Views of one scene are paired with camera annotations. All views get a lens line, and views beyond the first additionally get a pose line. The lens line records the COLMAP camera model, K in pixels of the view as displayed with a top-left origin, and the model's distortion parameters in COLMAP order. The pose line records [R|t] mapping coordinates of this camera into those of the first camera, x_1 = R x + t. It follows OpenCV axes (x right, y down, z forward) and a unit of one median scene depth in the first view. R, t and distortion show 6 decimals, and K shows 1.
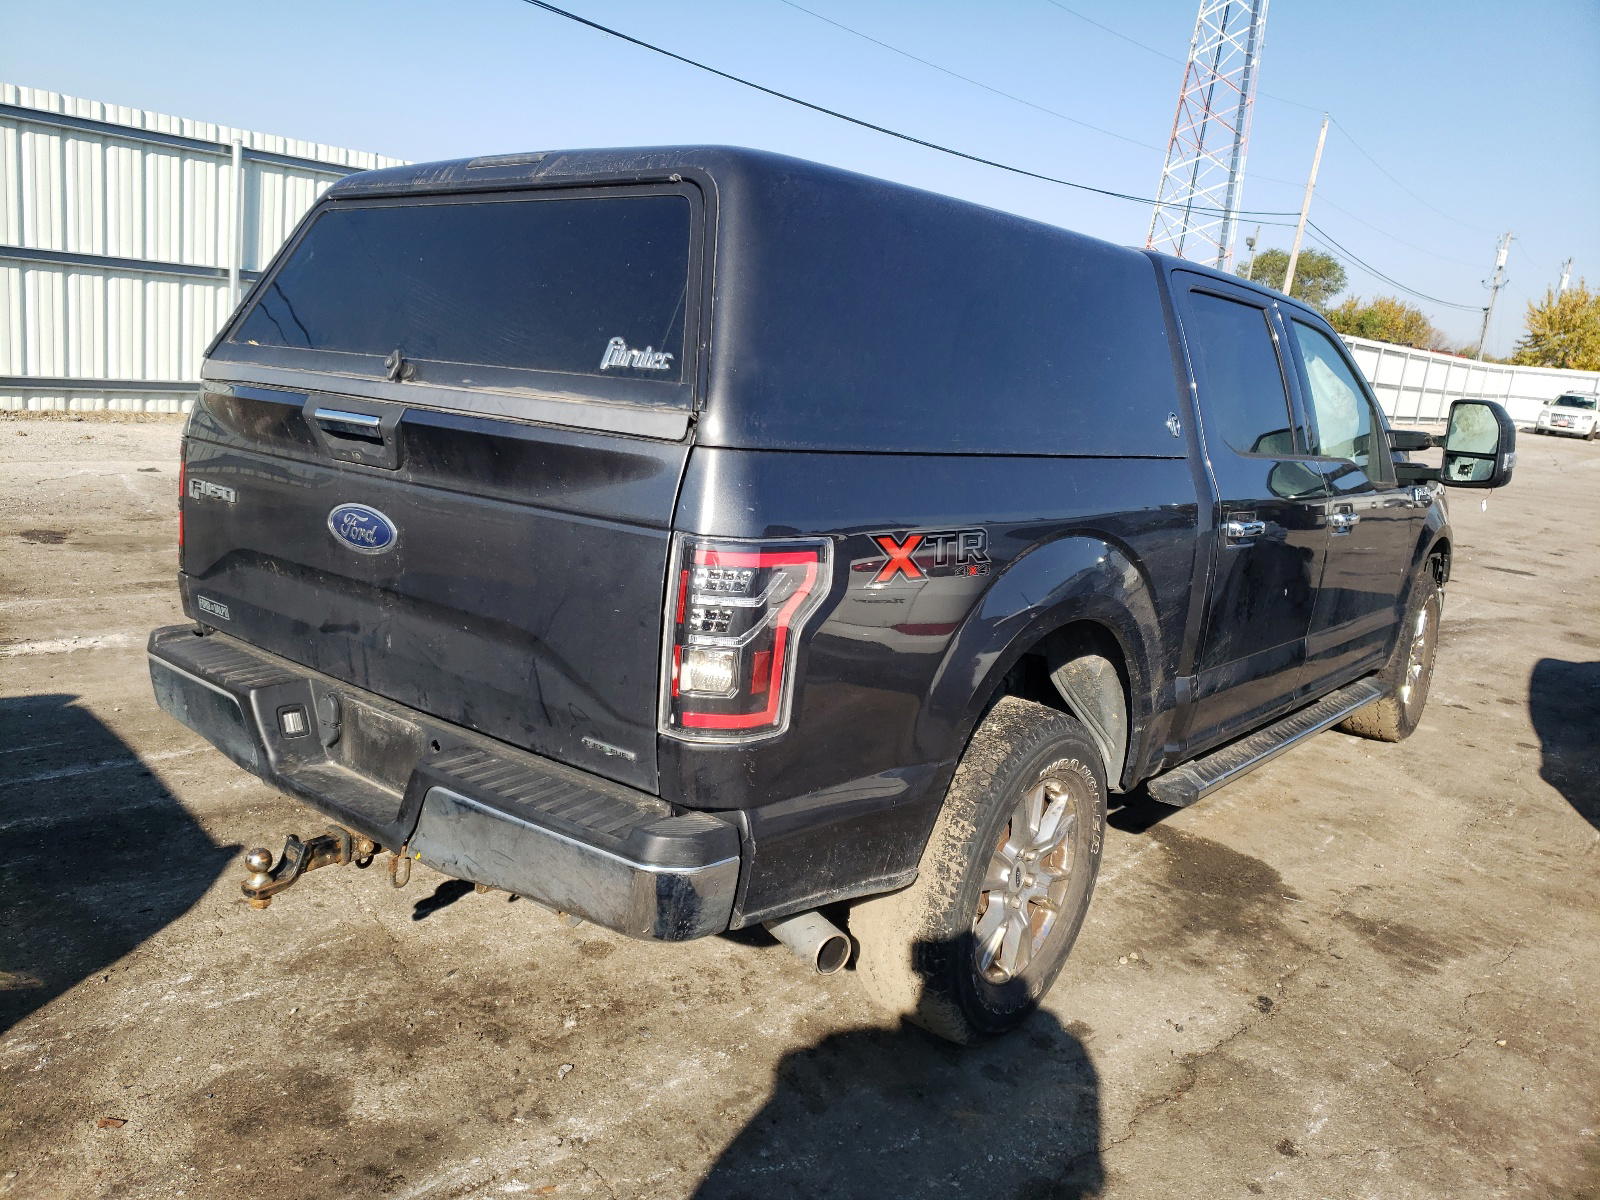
lens RADIAL K [[1238.7, 0, 797.3], [0, 1238.7, 599.3], [0, 0, 1]] dist [0.051917, -0.020517]
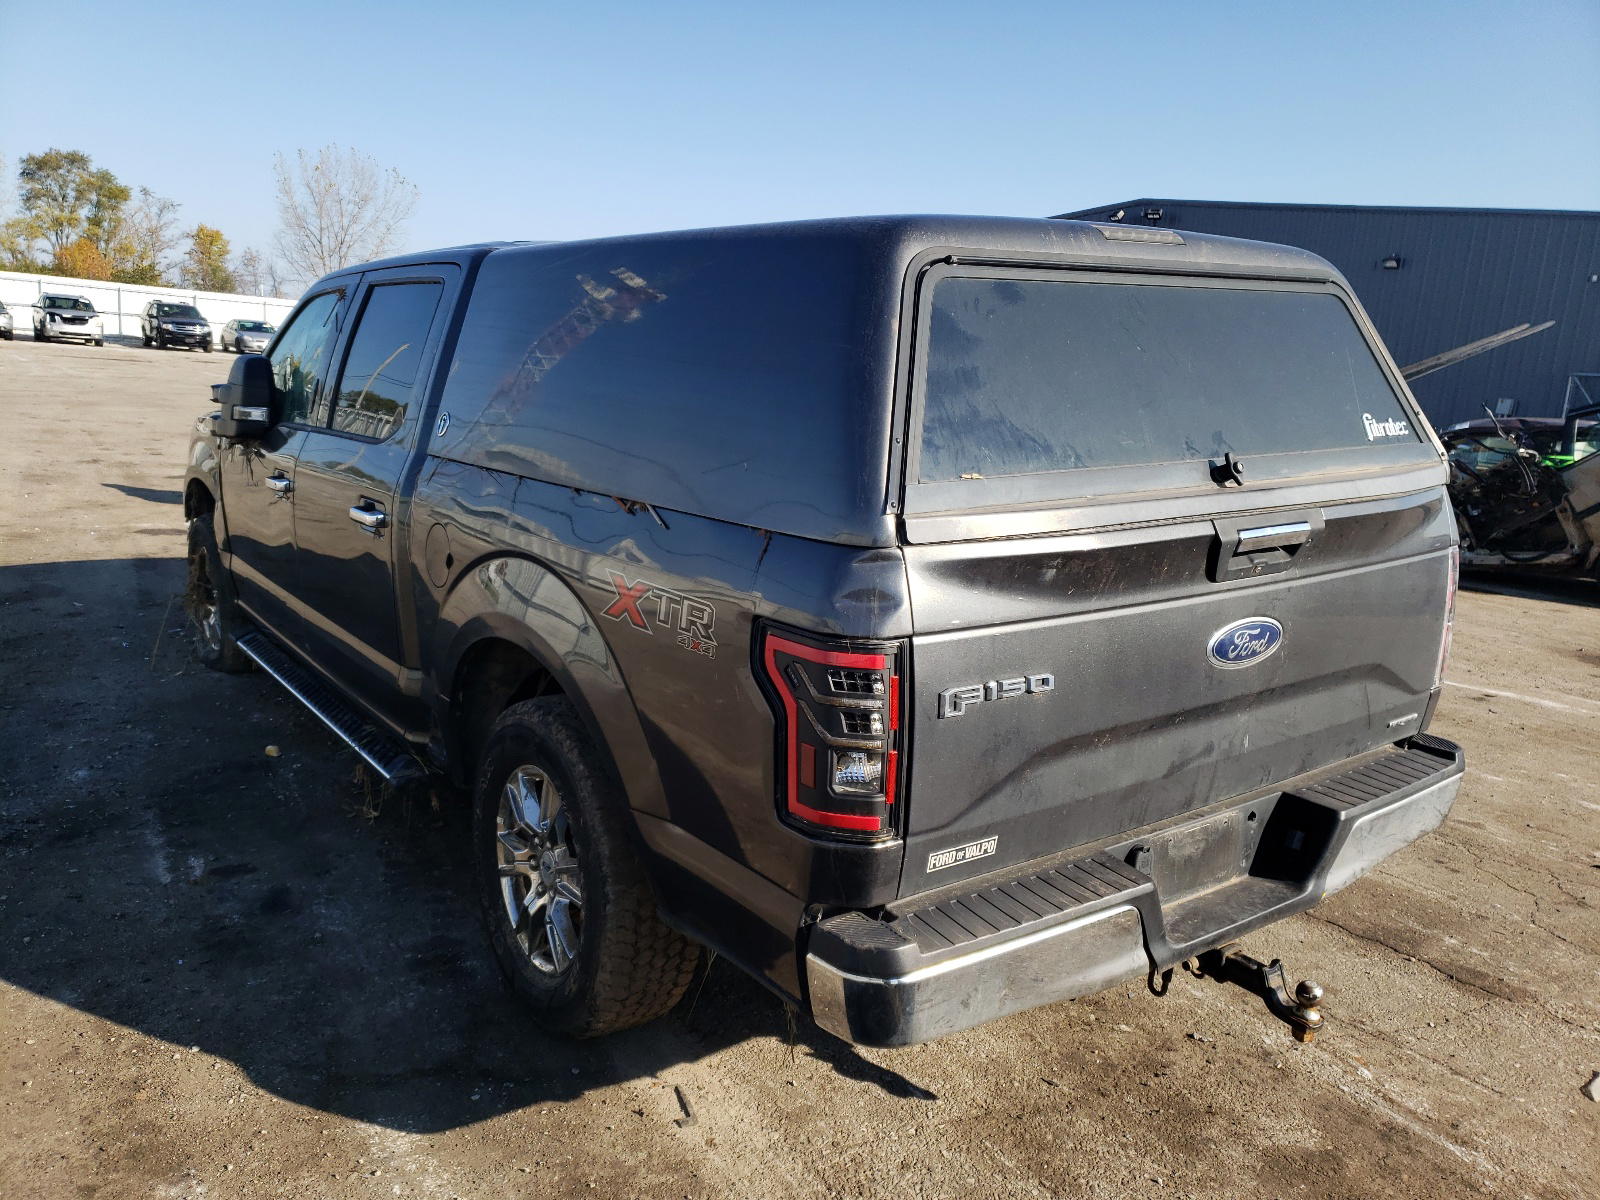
lens RADIAL K [[1238.7, 0, 796.7], [0, 1238.7, 604.7], [0, 0, 1]] dist [0.051917, -0.020517]
pose [[0.269498, -0.289762, 0.918373, -1.328941], [0.169598, 0.953033, 0.250929, -0.388156], [-0.947949, 0.088129, 0.305984, 1.036642]]
